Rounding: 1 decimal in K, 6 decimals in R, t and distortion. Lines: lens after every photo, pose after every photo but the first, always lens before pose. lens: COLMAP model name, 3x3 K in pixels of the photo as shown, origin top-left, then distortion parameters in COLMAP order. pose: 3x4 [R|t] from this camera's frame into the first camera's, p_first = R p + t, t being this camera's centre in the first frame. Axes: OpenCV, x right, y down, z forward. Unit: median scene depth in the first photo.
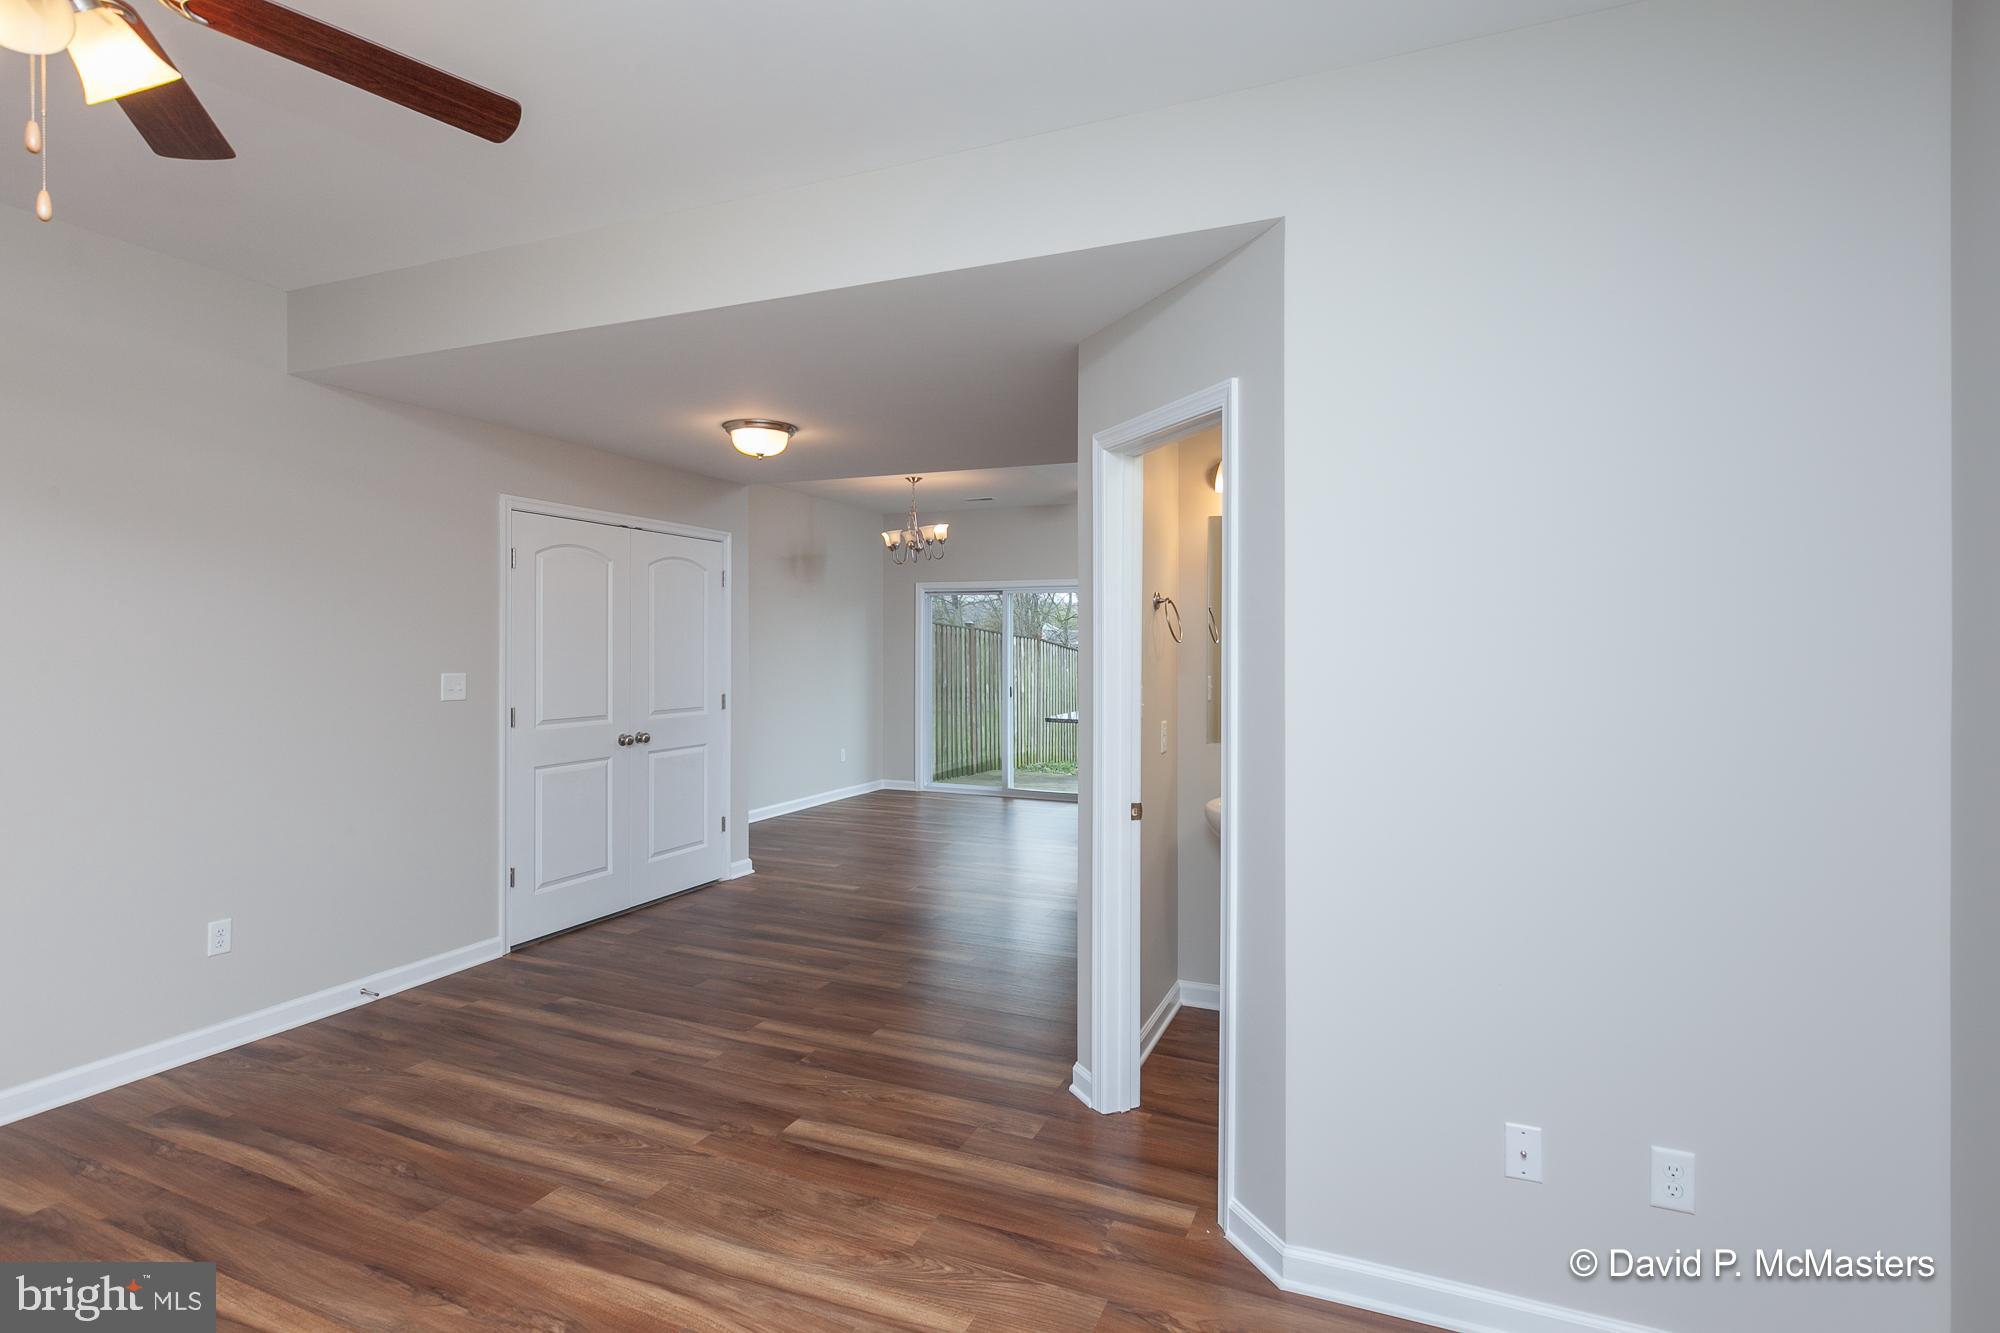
lens RADIAL K [[989.7, 0, 994.7], [0, 989.7, 658.4], [0, 0, 1]] dist [-0.001093, -0.001309]
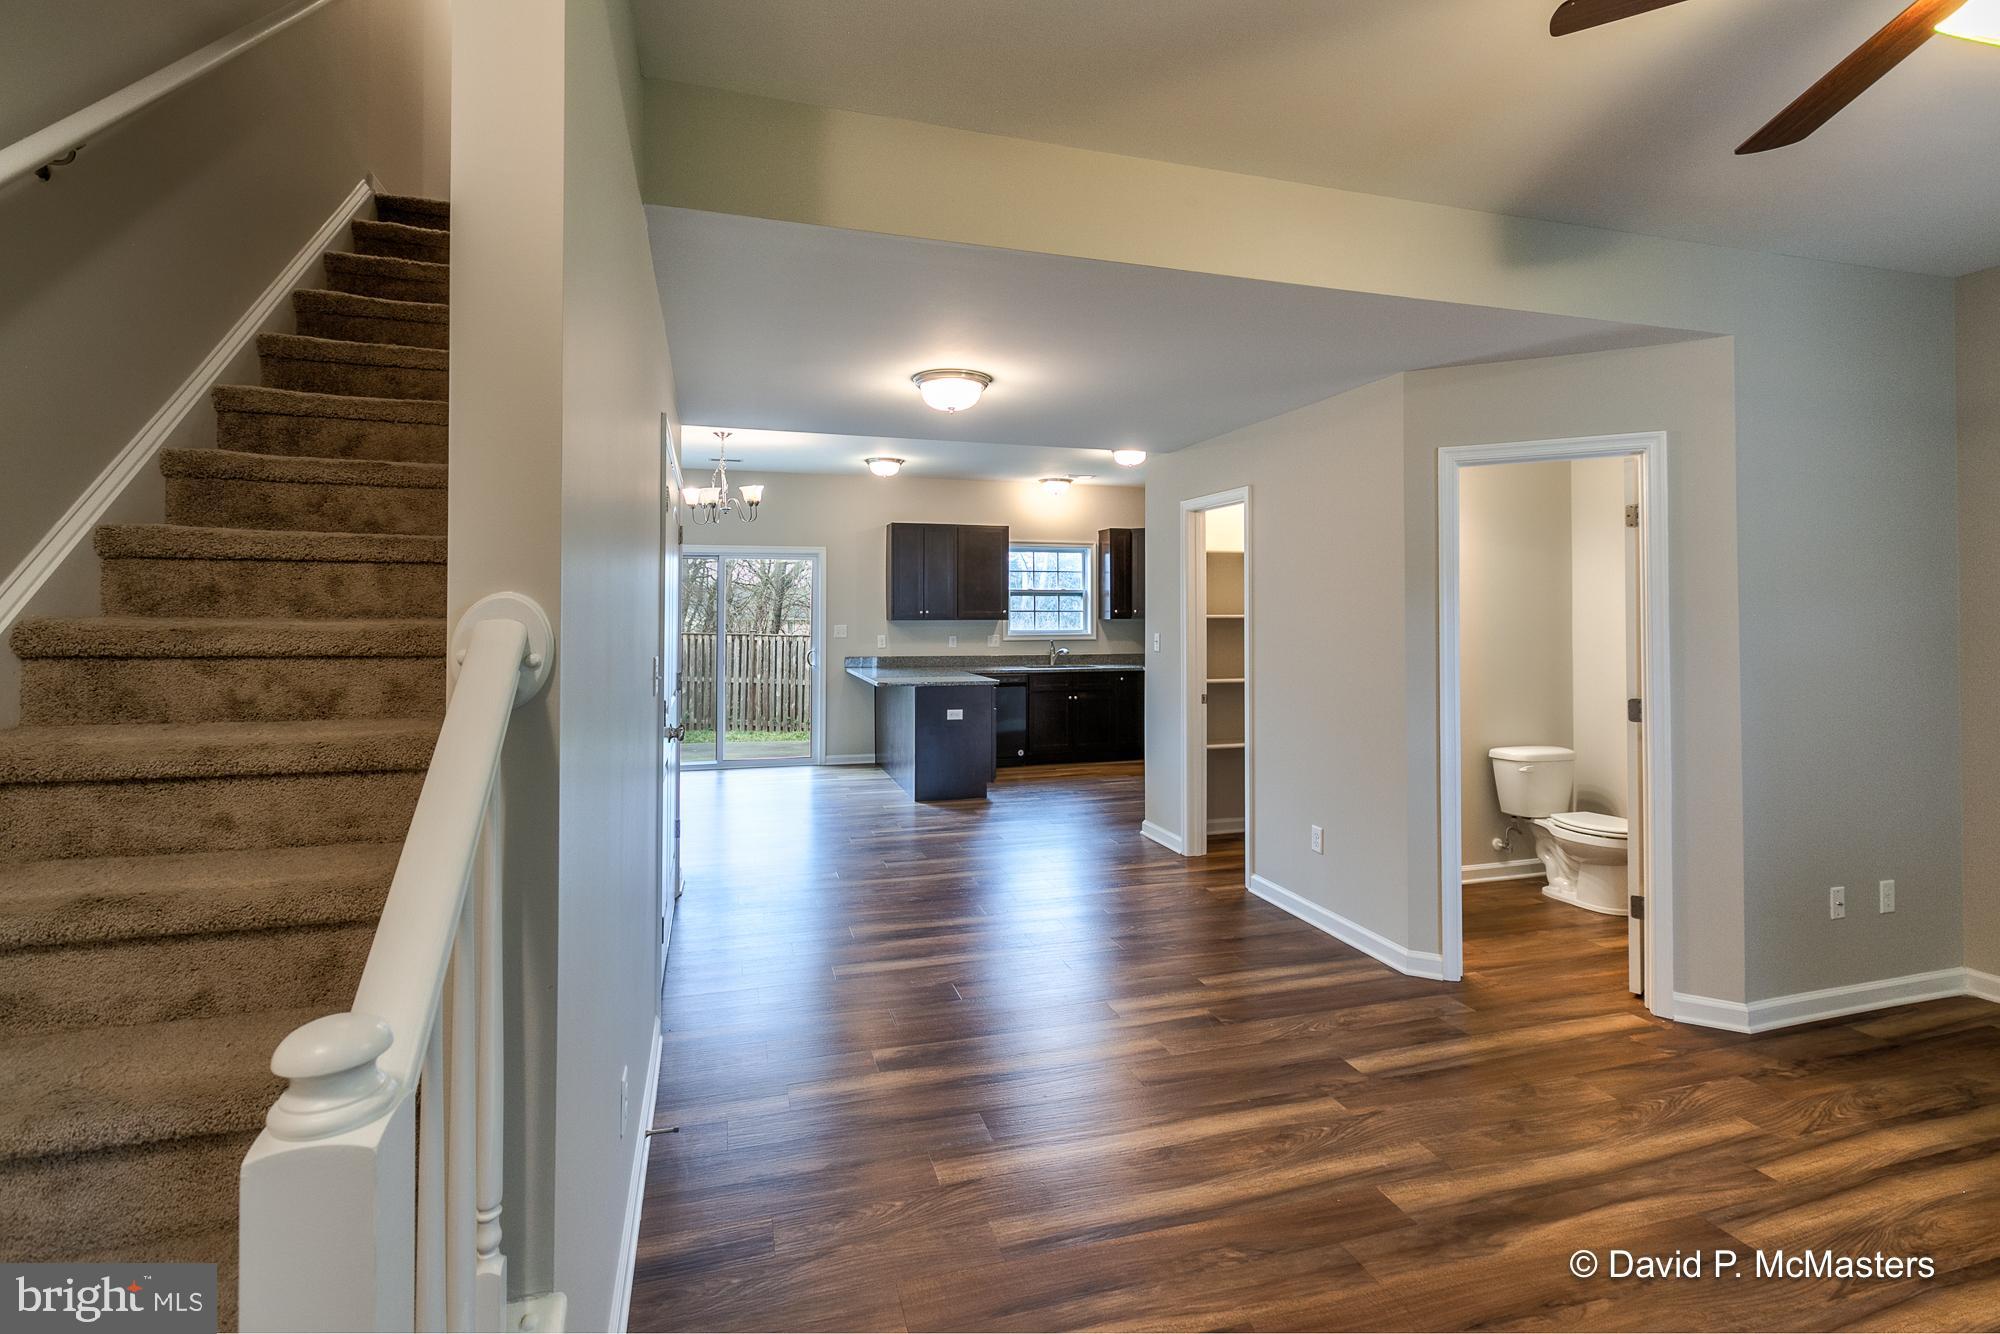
lens RADIAL K [[911.3, 0, 978.2], [0, 911.3, 597.1], [0, 0, 1]] dist [0.000768, -0.001376]
pose [[0.773114, 0.003922, 0.634255, -0.979872], [0.013977, 0.999633, -0.023219, -0.010021], [-0.634113, 0.026816, 0.772775, 0.423113]]
